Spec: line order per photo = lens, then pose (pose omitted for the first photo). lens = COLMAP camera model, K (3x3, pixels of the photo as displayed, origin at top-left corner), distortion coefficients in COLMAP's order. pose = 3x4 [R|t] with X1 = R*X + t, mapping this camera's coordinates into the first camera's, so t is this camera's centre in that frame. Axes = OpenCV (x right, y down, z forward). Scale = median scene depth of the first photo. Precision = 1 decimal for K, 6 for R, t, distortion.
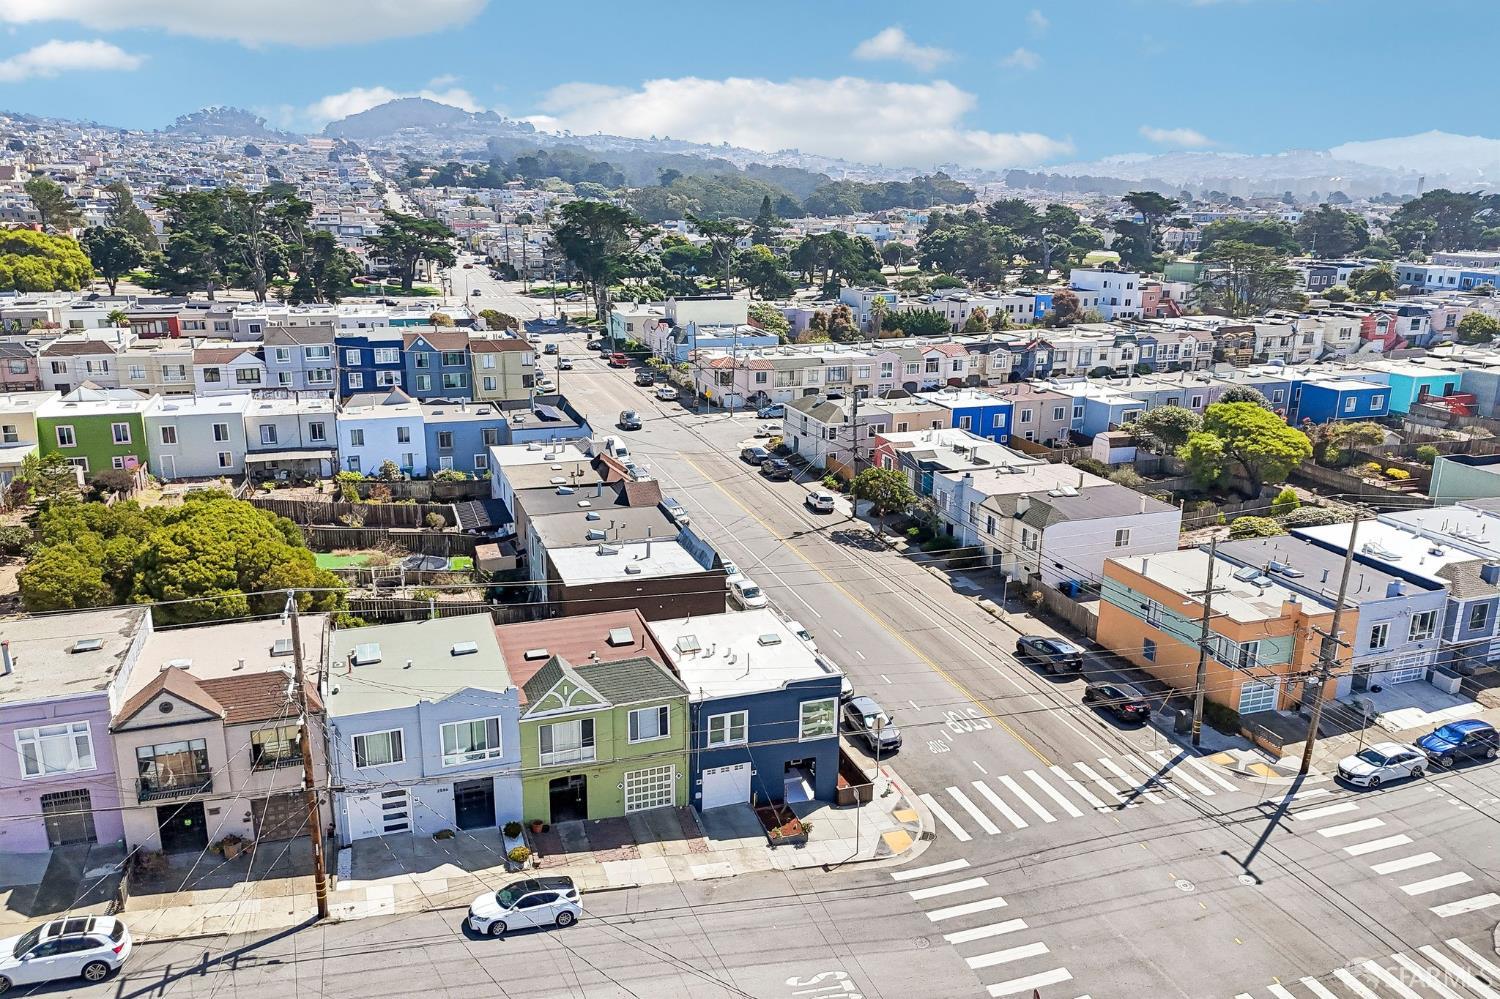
lens RADIAL K [[1104.0, 0, 749.5], [0, 1104.0, 504.9], [0, 0, 1]] dist [0.074291, -0.079959]
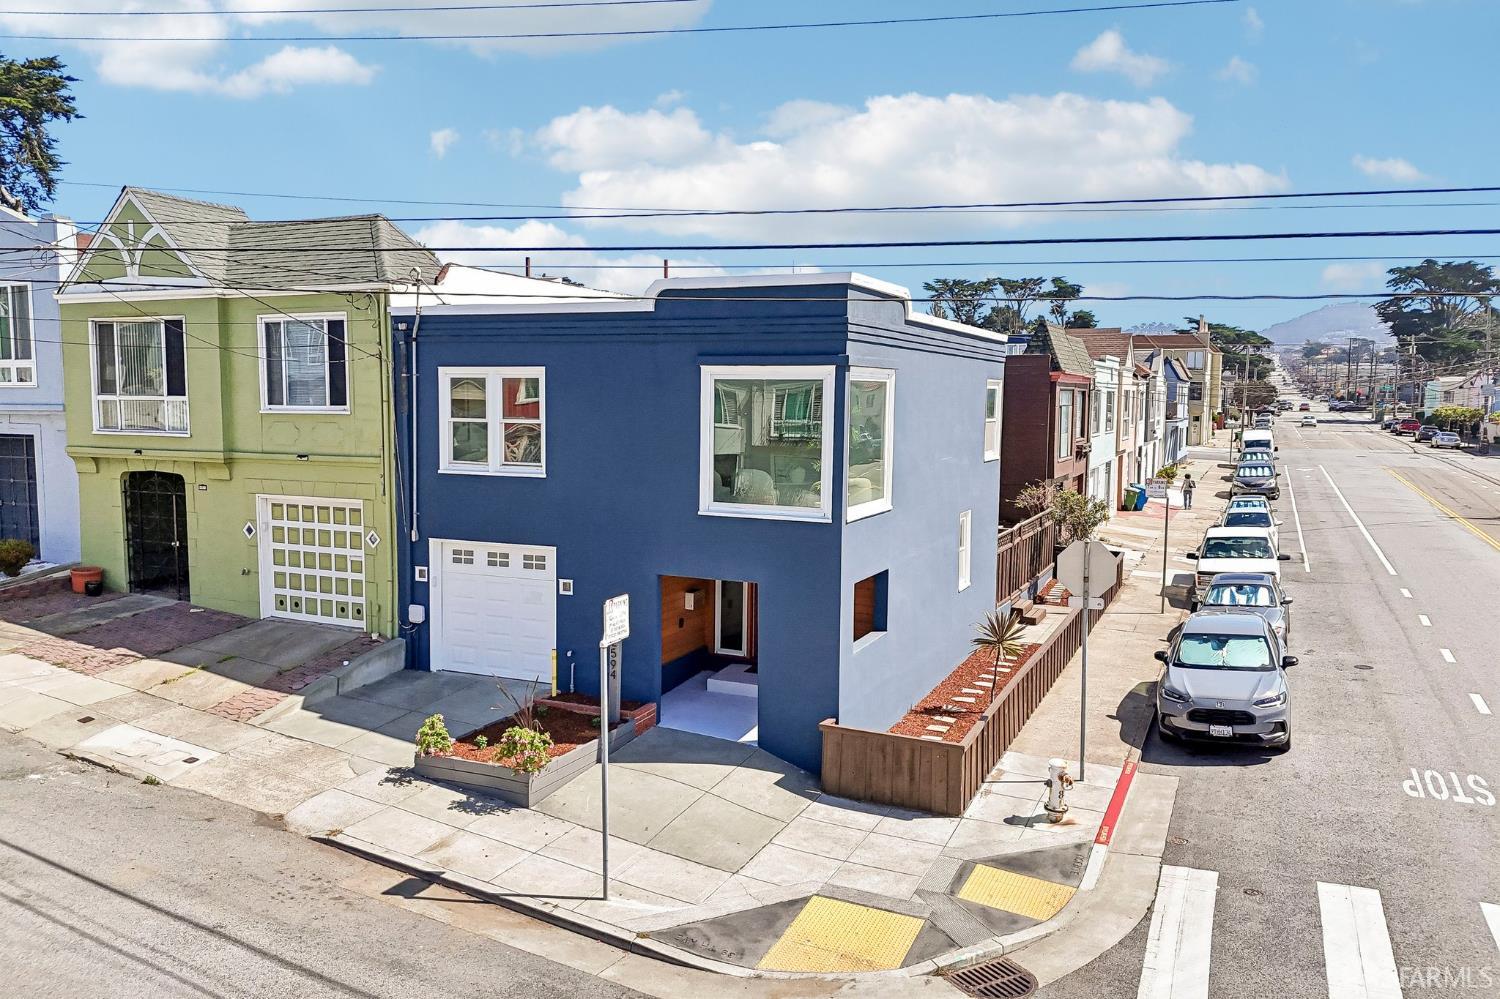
lens RADIAL K [[1104.0, 0, 749.5], [0, 1104.0, 504.9], [0, 0, 1]] dist [0.074291, -0.079959]
pose [[0.718416, 0.062897, -0.692765, 0.223934], [-0.189639, 0.975890, -0.108059, 0.210053], [0.669265, 0.209006, 0.713022, 0.695632]]
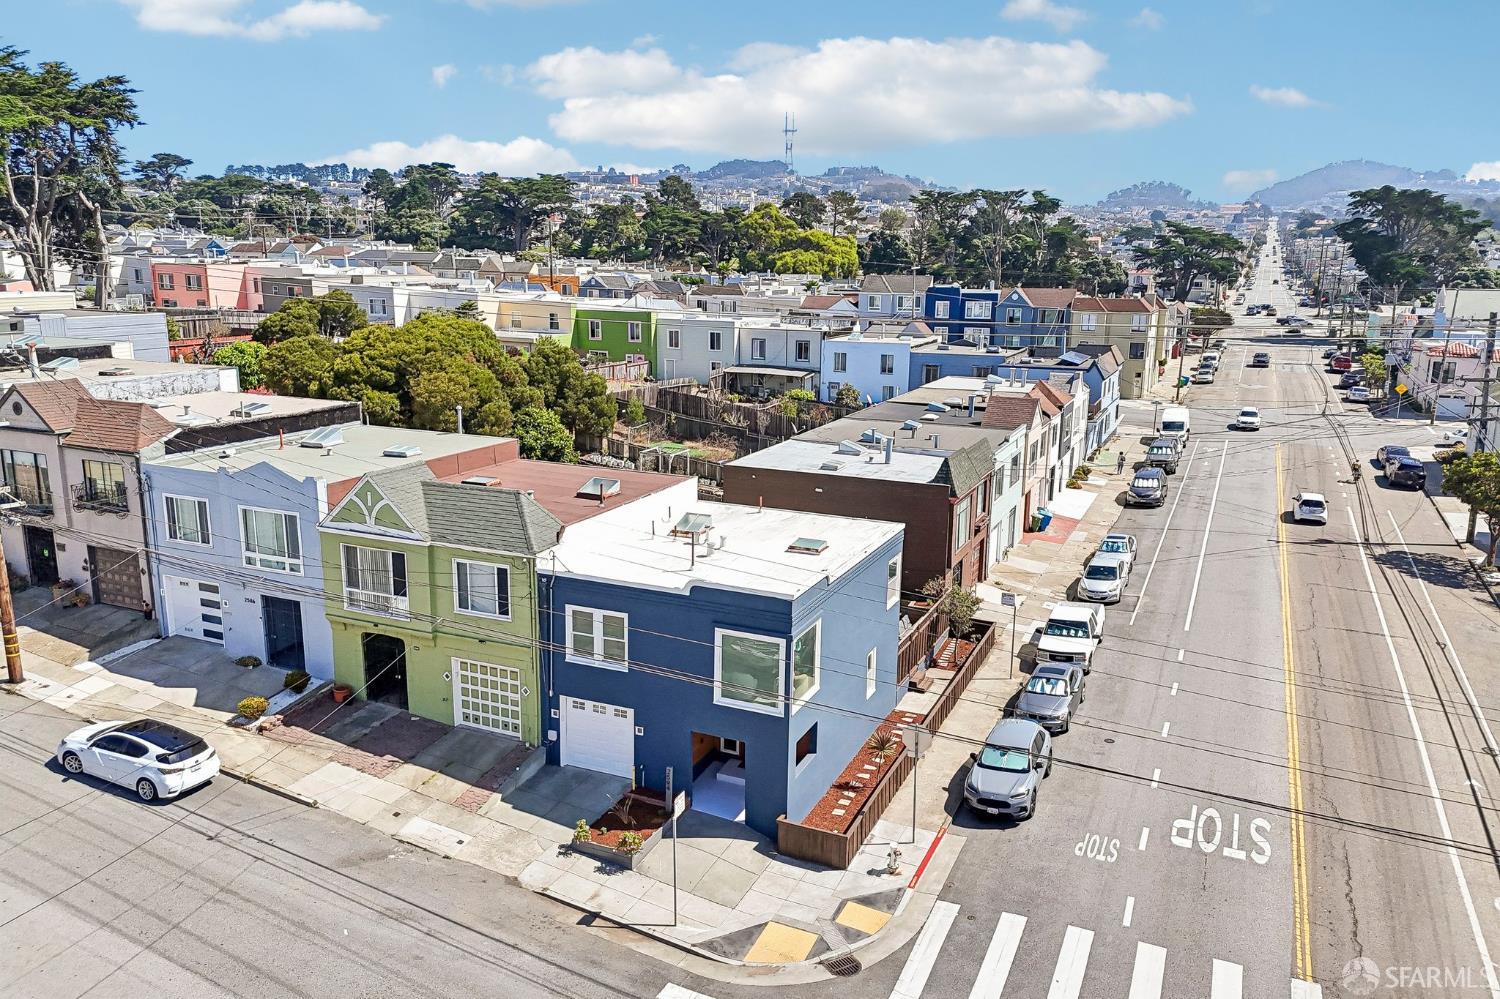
lens RADIAL K [[1104.0, 0, 749.5], [0, 1104.0, 504.9], [0, 0, 1]] dist [0.074291, -0.079959]
pose [[0.724023, 0.150528, -0.673151, 0.357989], [-0.192108, 0.981290, 0.012806, 0.093679], [0.662484, 0.120046, 0.739394, 0.517769]]
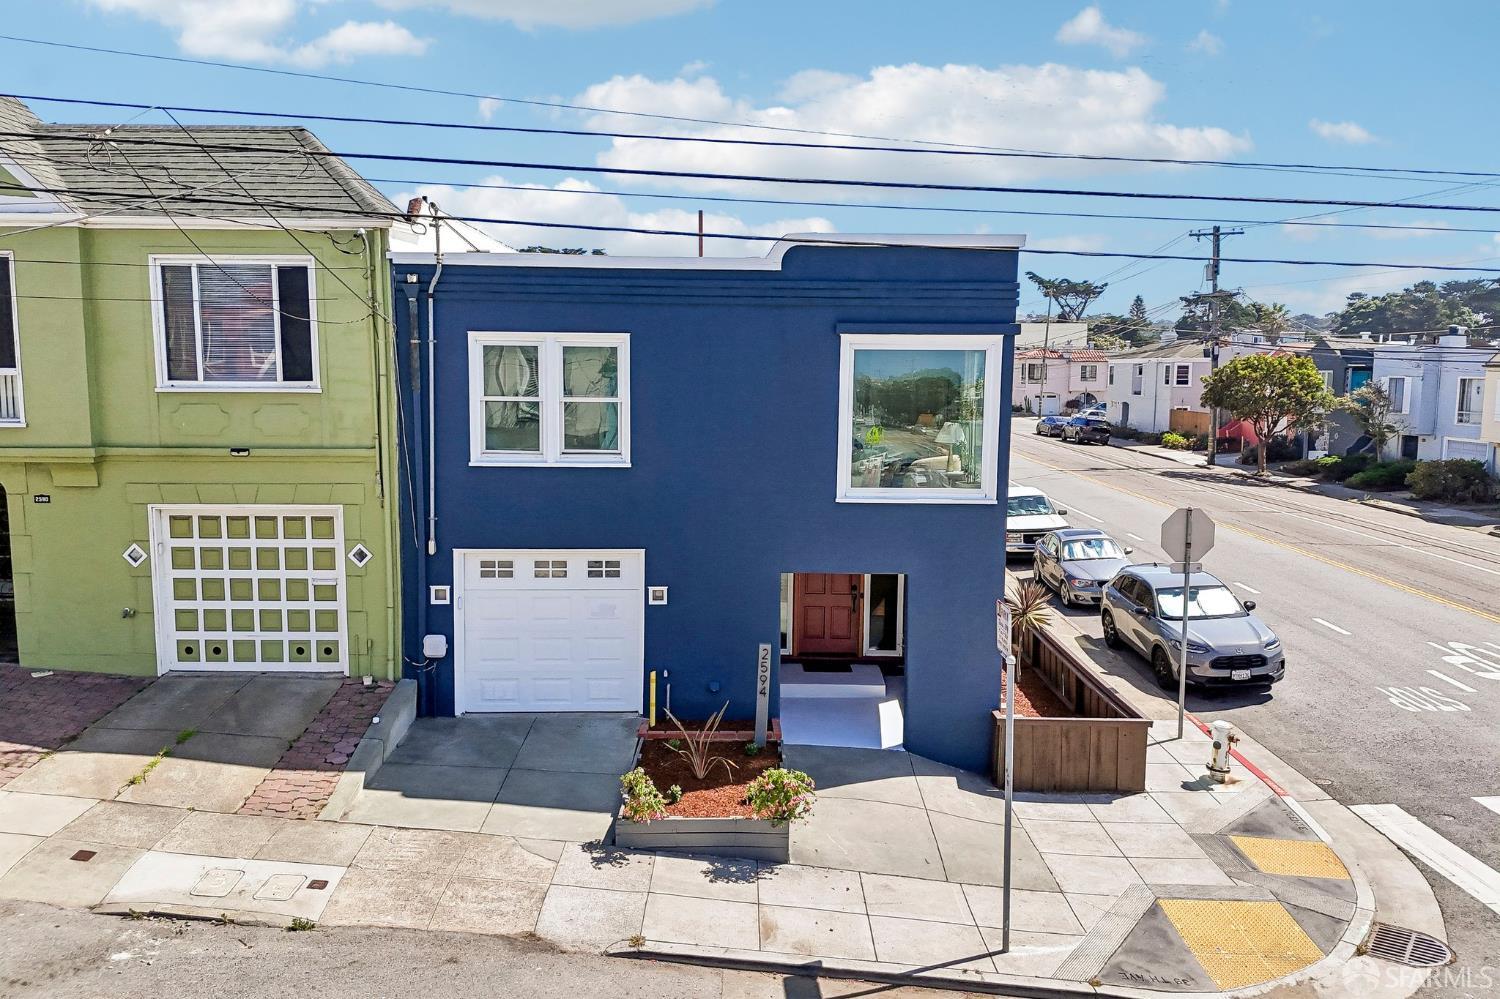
lens RADIAL K [[1104.0, 0, 749.5], [0, 1104.0, 504.9], [0, 0, 1]] dist [0.074291, -0.079959]
pose [[0.945469, 0.035522, -0.323769, 0.095367], [-0.085897, 0.986038, -0.142656, 0.221452], [0.314181, 0.162688, 0.935320, 0.652007]]
